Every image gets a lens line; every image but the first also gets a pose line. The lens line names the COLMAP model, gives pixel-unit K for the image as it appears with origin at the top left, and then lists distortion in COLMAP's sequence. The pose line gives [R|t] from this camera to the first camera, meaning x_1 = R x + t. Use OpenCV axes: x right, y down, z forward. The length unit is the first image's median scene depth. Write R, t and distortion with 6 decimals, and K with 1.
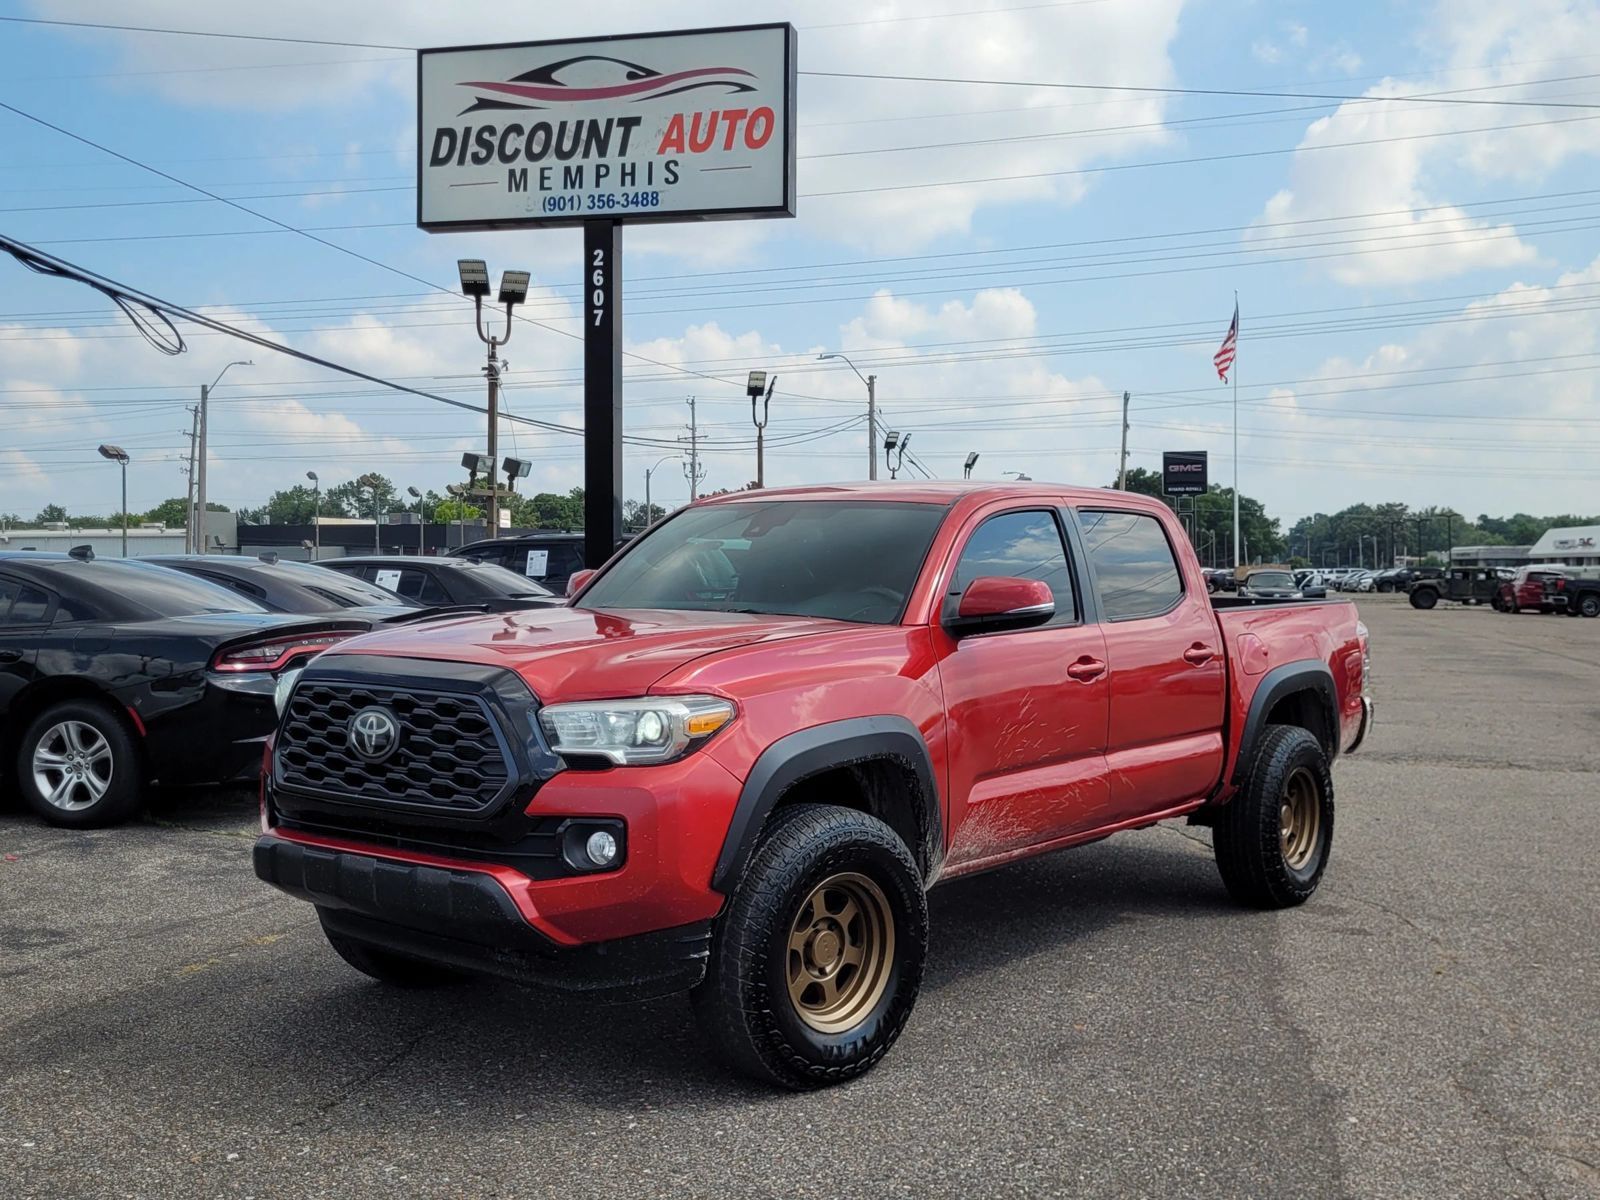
lens RADIAL K [[1754.0, 0, 770.0], [0, 1754.0, 590.8], [0, 0, 1]] dist [0.040712, 0.000000]
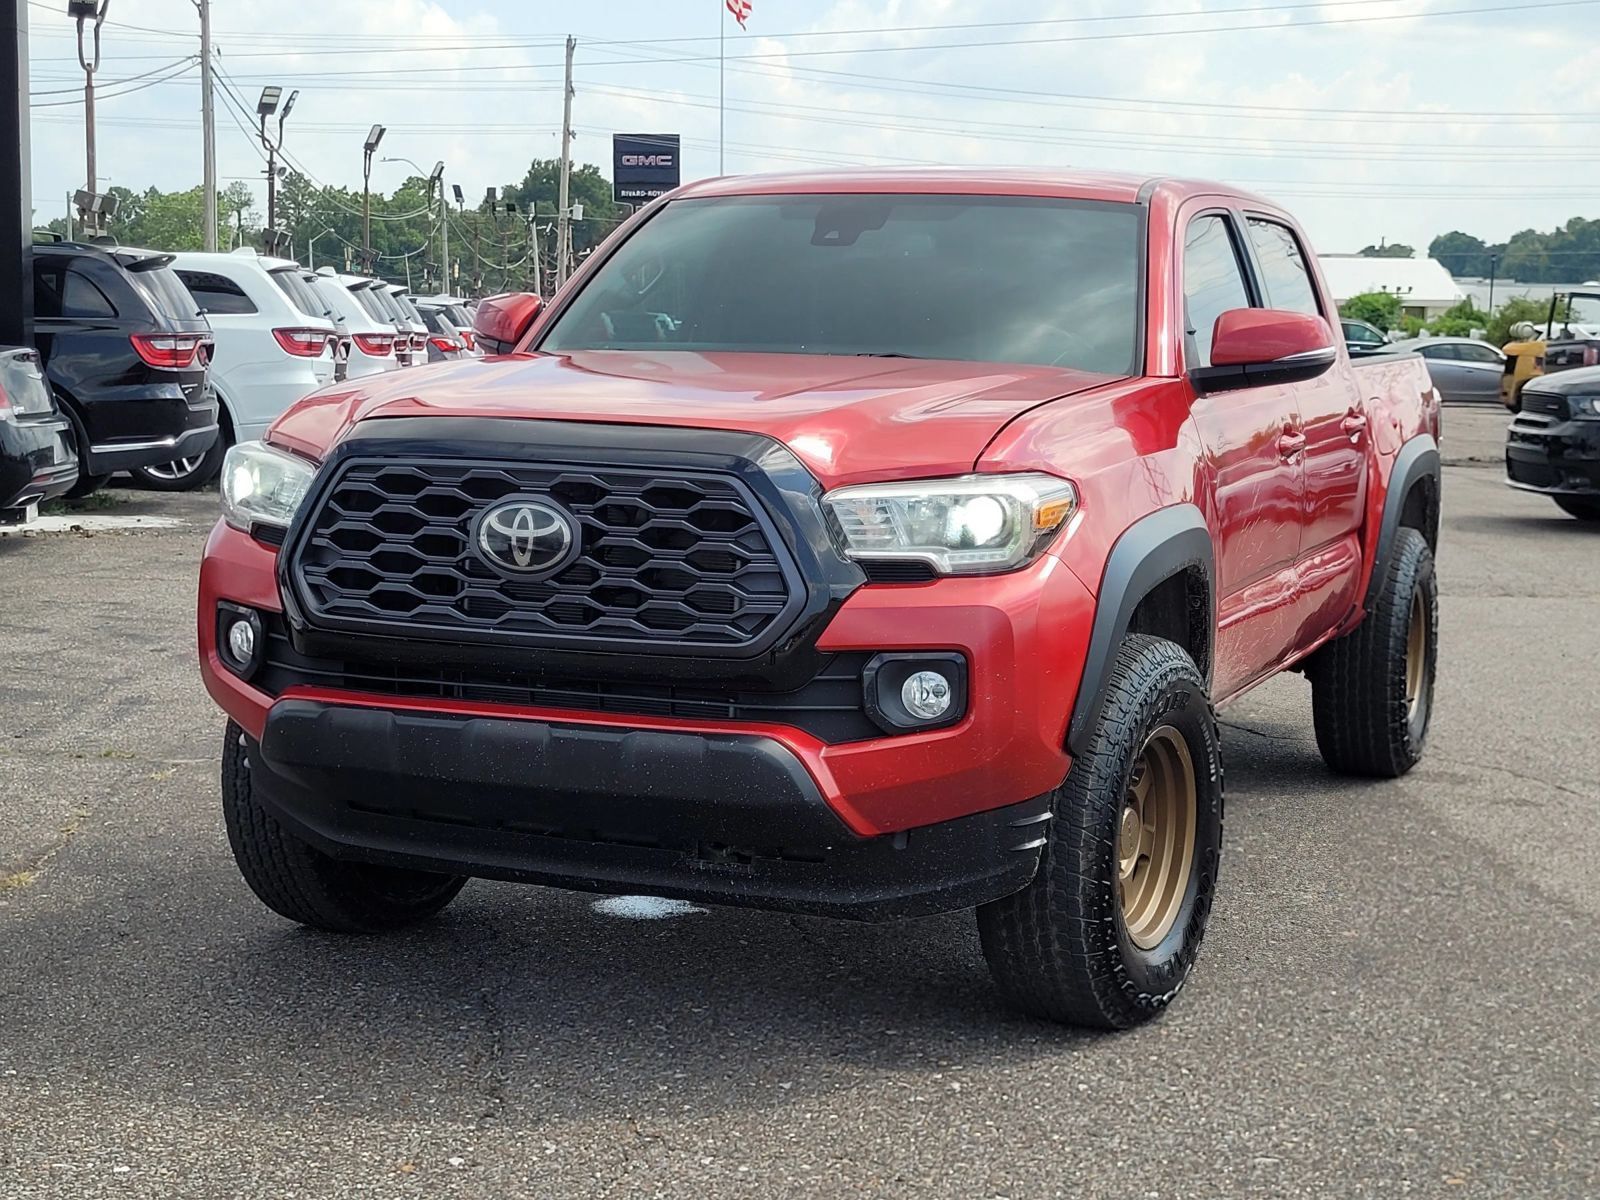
lens RADIAL K [[2752.6, 0, 806.4], [0, 2752.6, 603.0], [0, 0, 1]] dist [0.060893, 0.000000]
pose [[0.957532, -0.018123, 0.287757, -0.366316], [-0.008398, 0.995846, 0.090664, 0.010754], [-0.288205, -0.089230, 0.953402, -0.009505]]
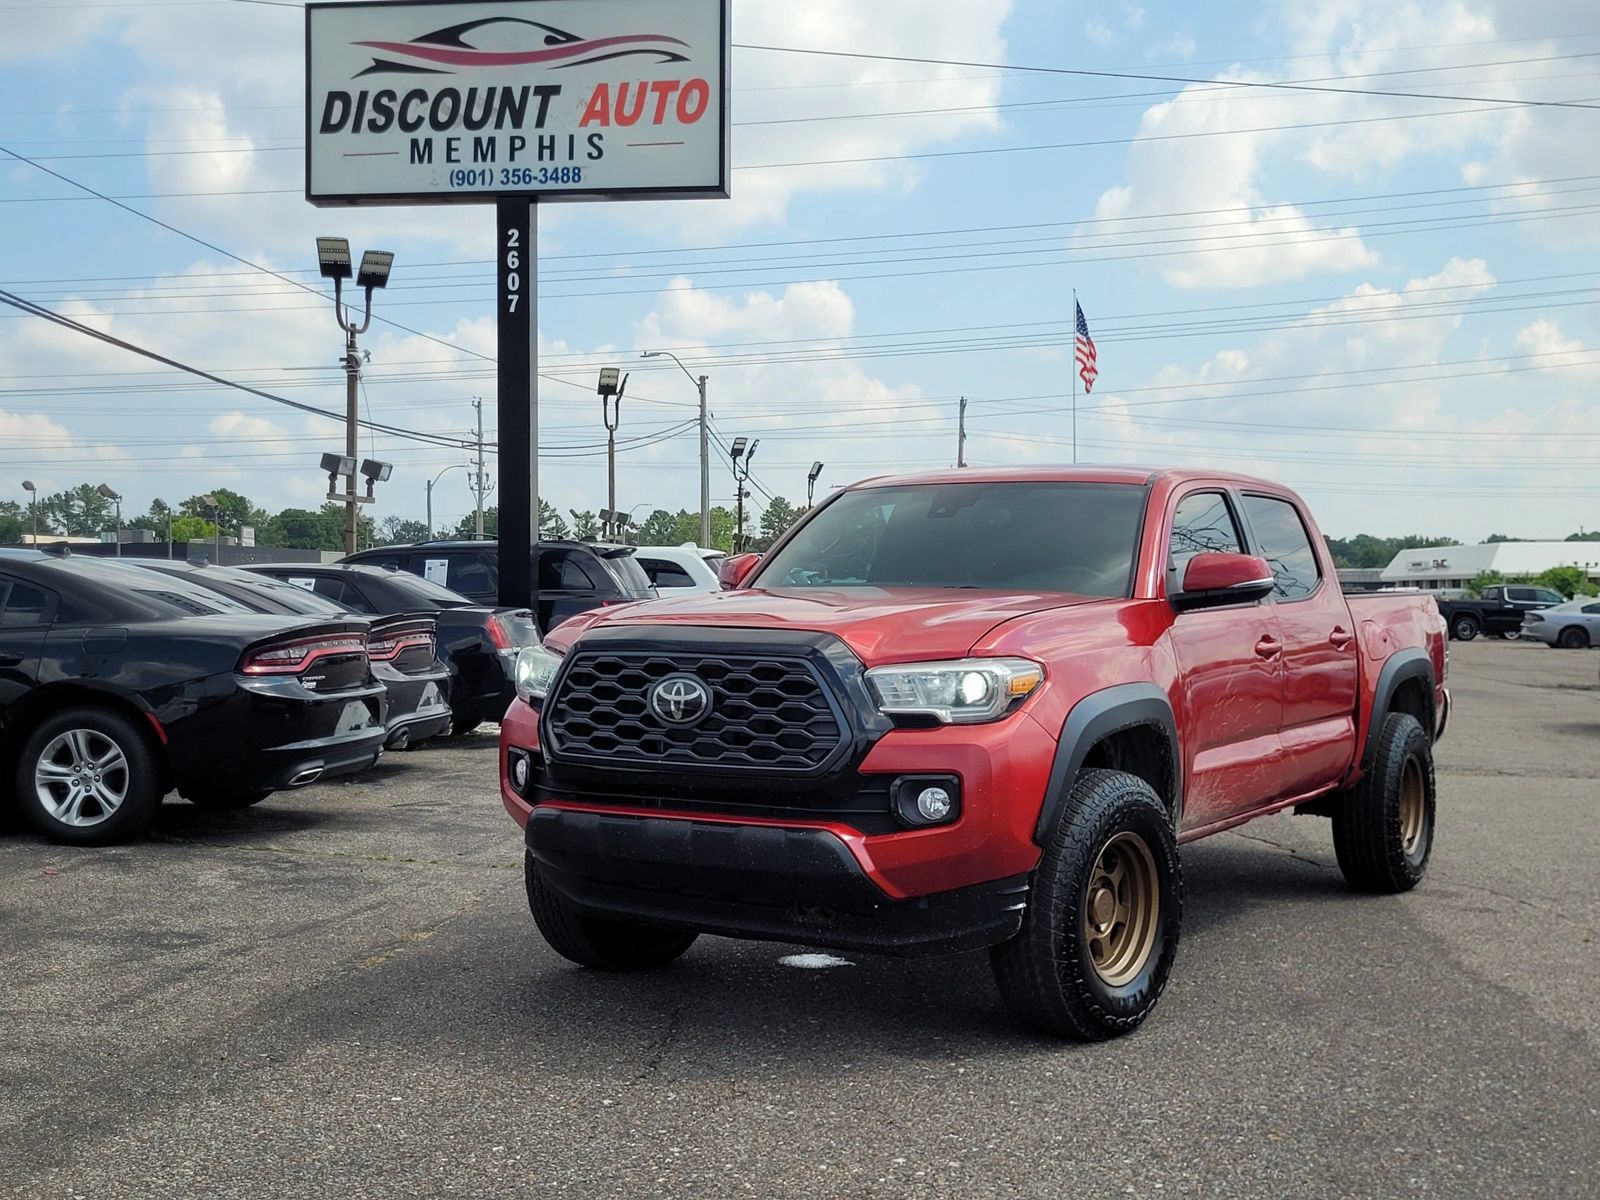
lens RADIAL K [[1968.0, 0, 798.6], [0, 1968.0, 603.6], [0, 0, 1]] dist [0.043958, 0.000000]
pose [[0.992856, -0.002354, 0.119299, -0.254854], [0.003267, 0.999967, -0.007455, 0.030066], [-0.119277, 0.007792, 0.992830, -0.118659]]
